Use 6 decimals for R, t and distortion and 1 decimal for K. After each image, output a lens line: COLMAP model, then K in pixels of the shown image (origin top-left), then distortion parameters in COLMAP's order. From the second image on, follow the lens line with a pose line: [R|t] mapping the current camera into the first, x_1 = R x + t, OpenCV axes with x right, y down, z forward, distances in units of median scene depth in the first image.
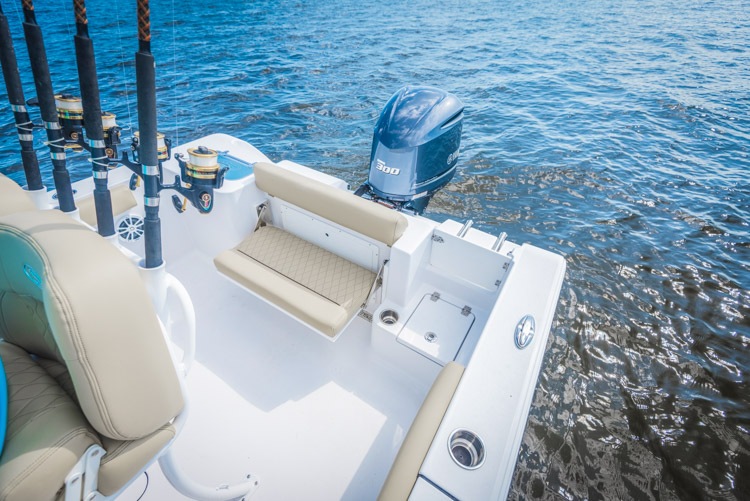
lens RADIAL K [[338.9, 0, 375.0], [0, 338.9, 250.5], [0, 0, 1]] dist [0.038507, -0.025437]
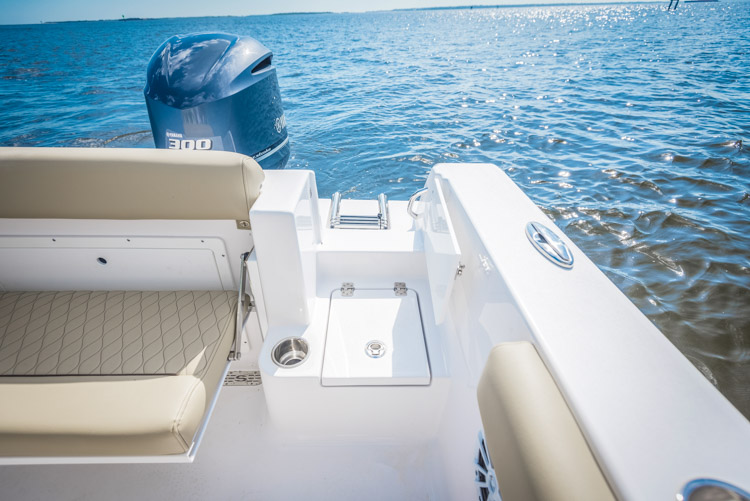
lens RADIAL K [[338.9, 0, 375.0], [0, 338.9, 250.5], [0, 0, 1]] dist [0.038507, -0.025437]
pose [[0.831942, -0.318703, 0.454203, -0.036171], [0.367587, 0.929754, -0.020907, 0.101934], [-0.415634, 0.184353, 0.890653, 0.421701]]
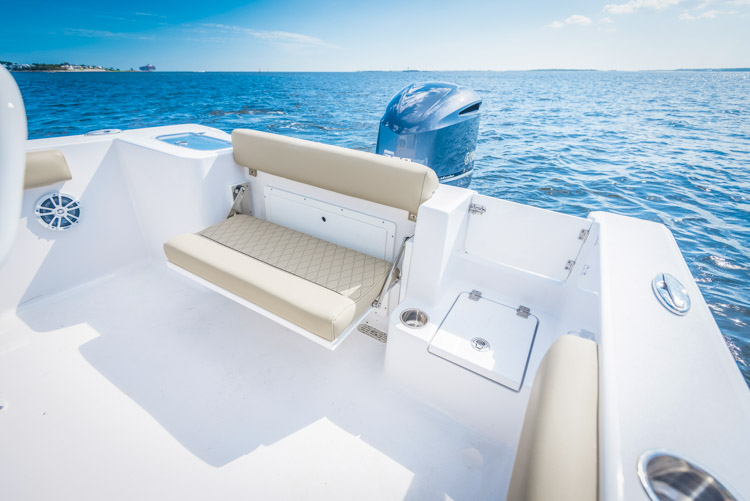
lens RADIAL K [[338.9, 0, 375.0], [0, 338.9, 250.5], [0, 0, 1]] dist [0.038507, -0.025437]
pose [[0.999405, 0.007916, 0.033567, -0.055399], [-0.000695, 0.977729, -0.209871, 0.193046], [-0.034480, 0.209723, 0.977153, 0.293226]]
